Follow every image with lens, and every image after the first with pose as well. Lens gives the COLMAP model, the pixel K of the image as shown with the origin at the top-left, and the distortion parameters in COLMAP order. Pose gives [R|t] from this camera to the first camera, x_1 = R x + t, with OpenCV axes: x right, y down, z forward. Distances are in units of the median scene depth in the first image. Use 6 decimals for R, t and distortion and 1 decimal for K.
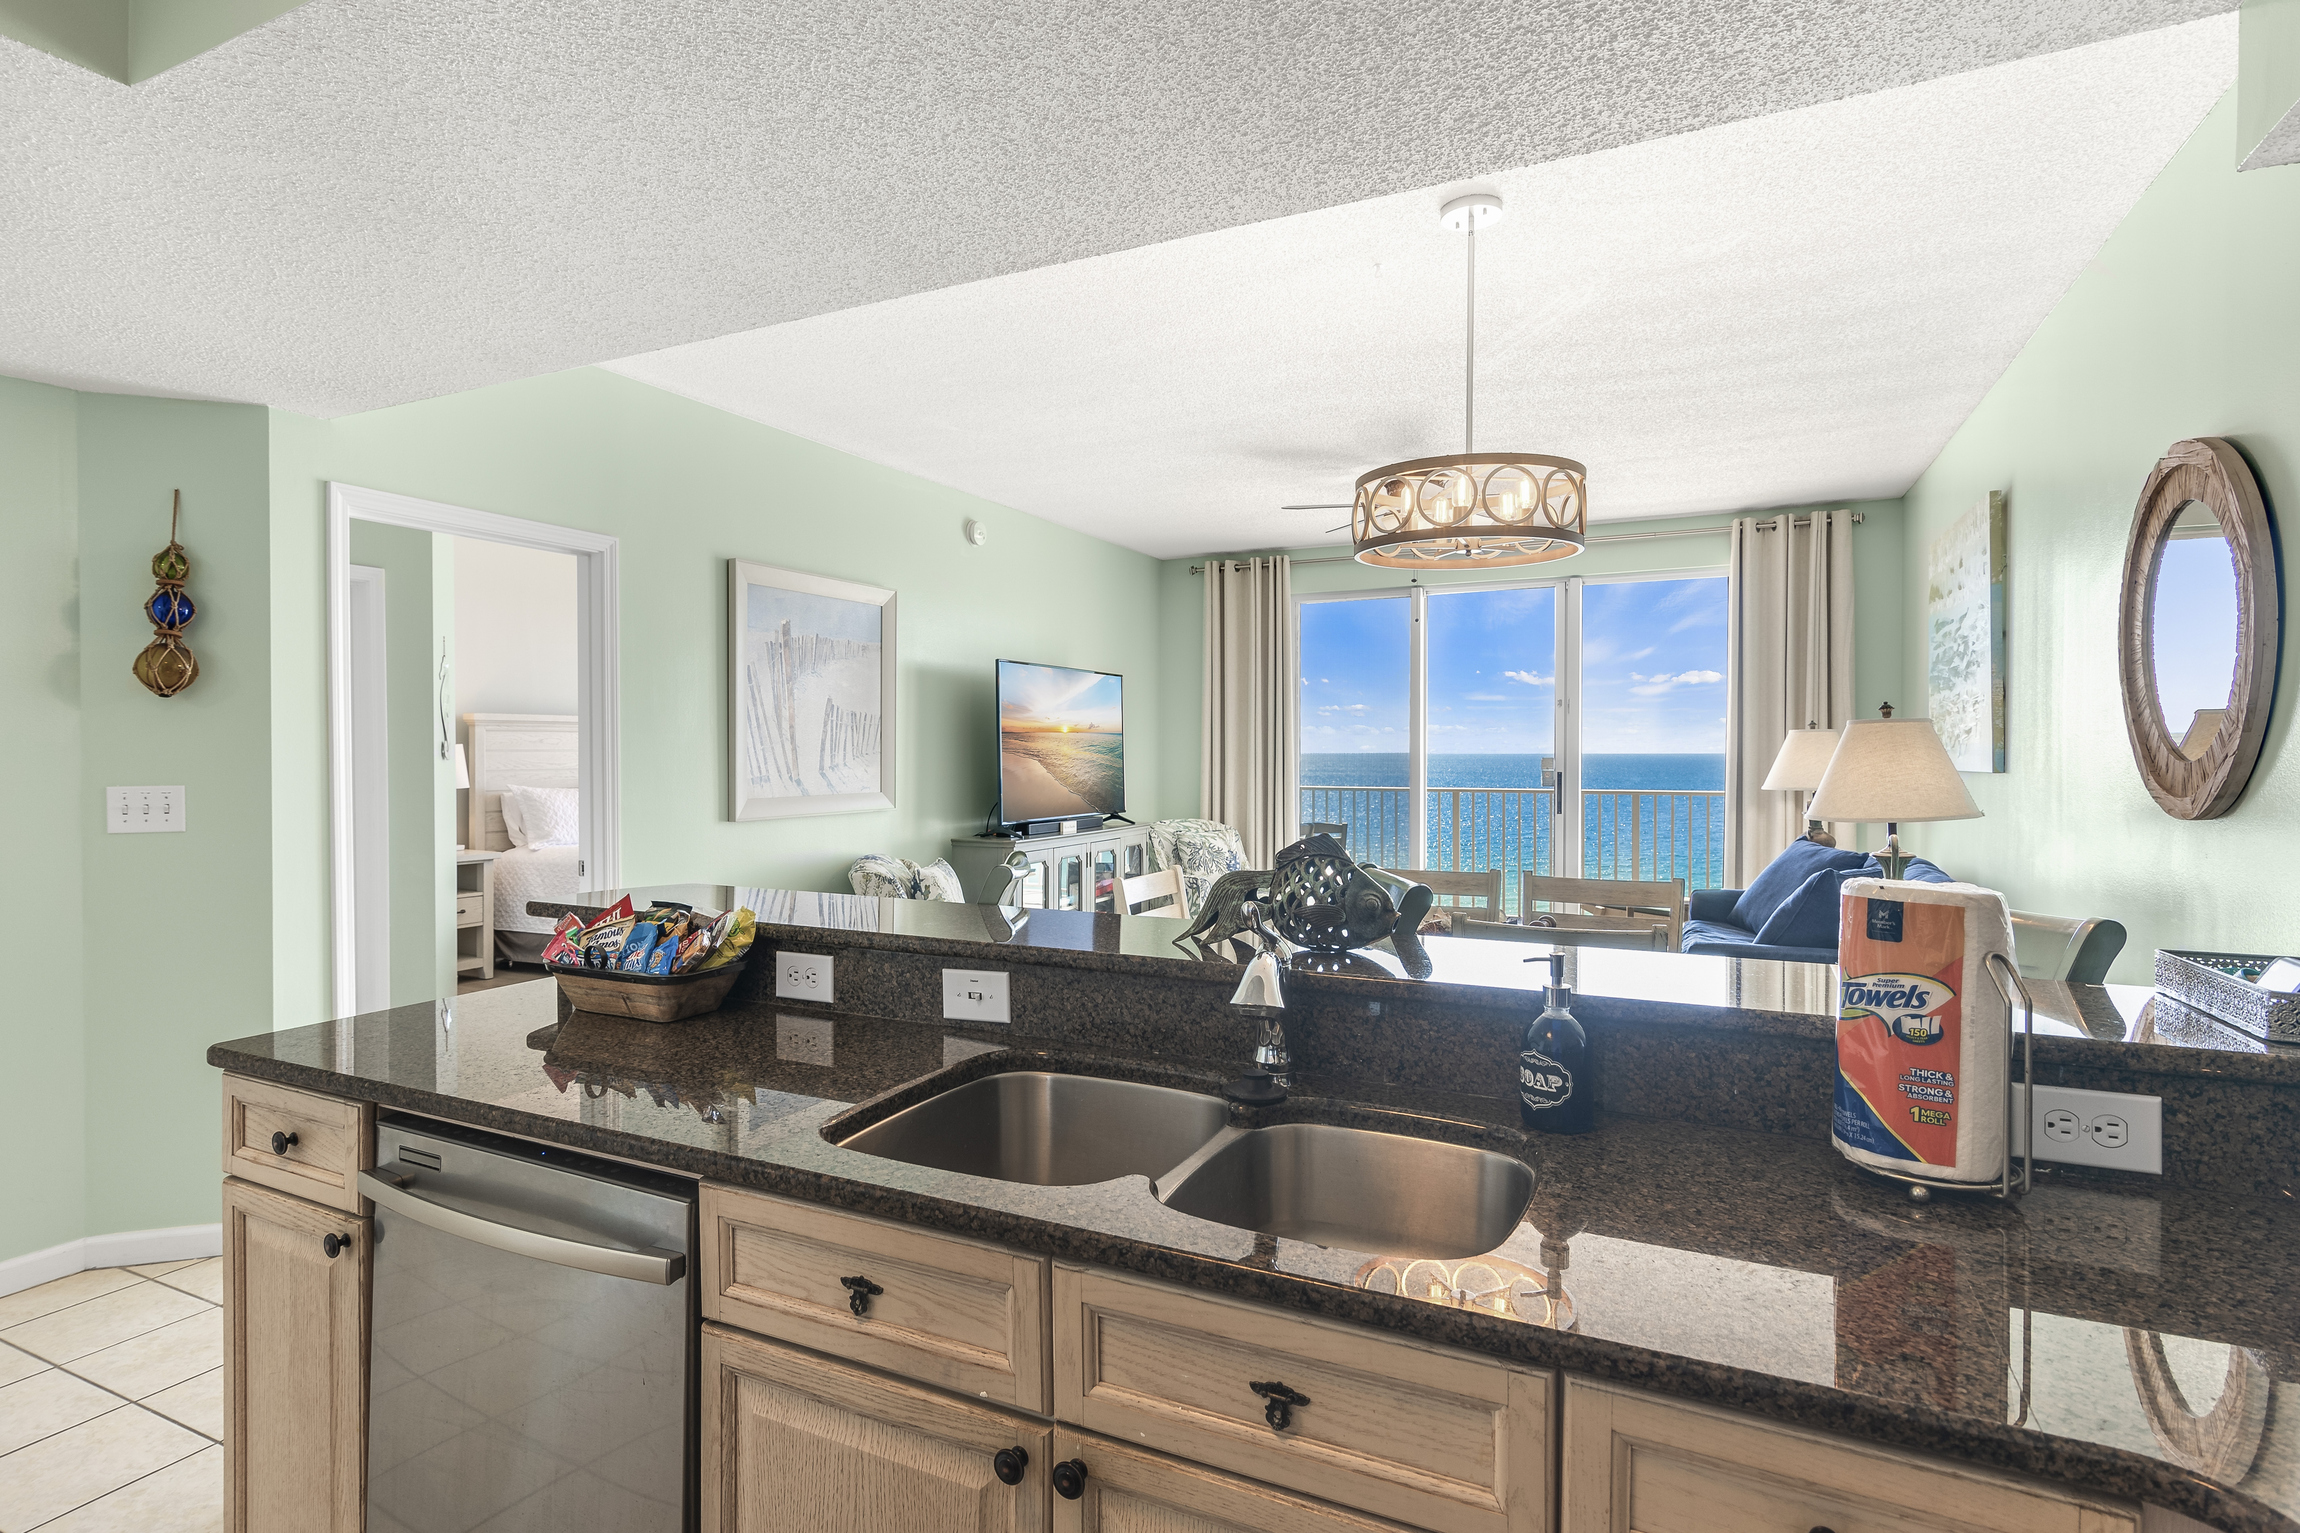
lens RADIAL K [[1181.7, 0, 1150.0], [0, 1181.7, 766.5], [0, 0, 1]] dist [-0.002973, -0.000106]
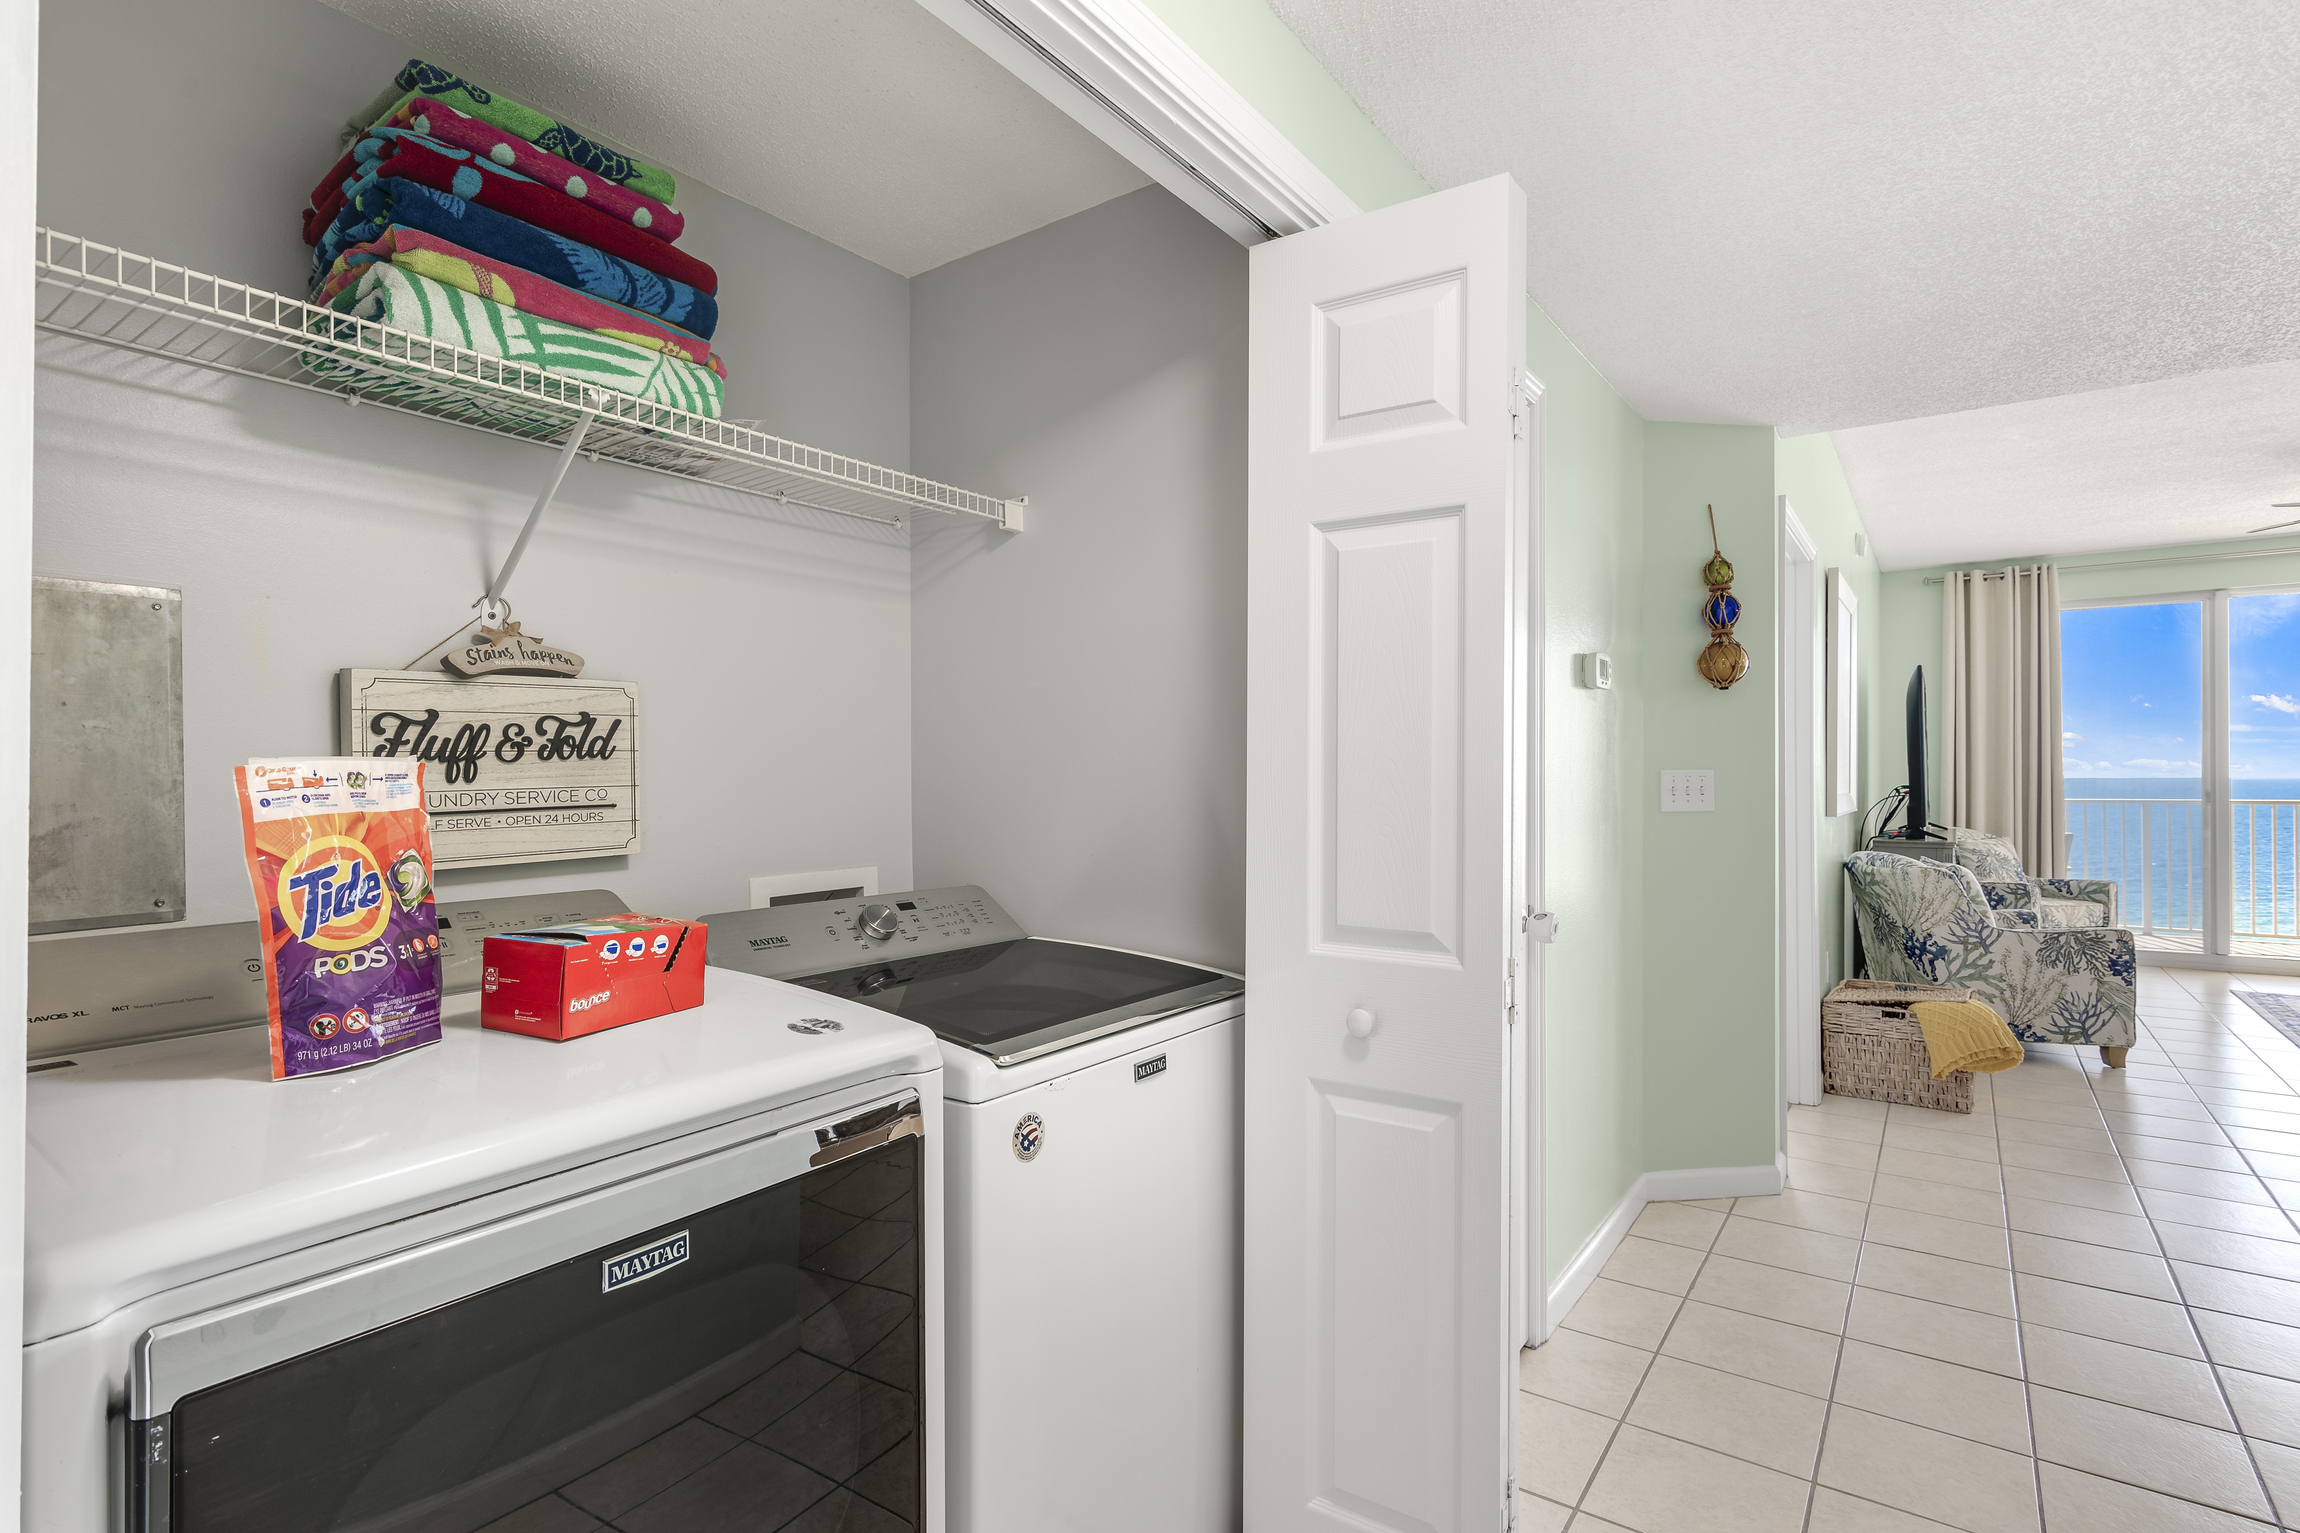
lens RADIAL K [[1123.3, 0, 1150.0], [0, 1123.3, 766.5], [0, 0, 1]] dist [0.000747, 0.000313]
pose [[0.987142, -0.001462, -0.159838, -0.583982], [-0.002104, 0.999753, -0.022143, 0.018733], [0.159831, 0.022194, 0.986895, -0.067557]]
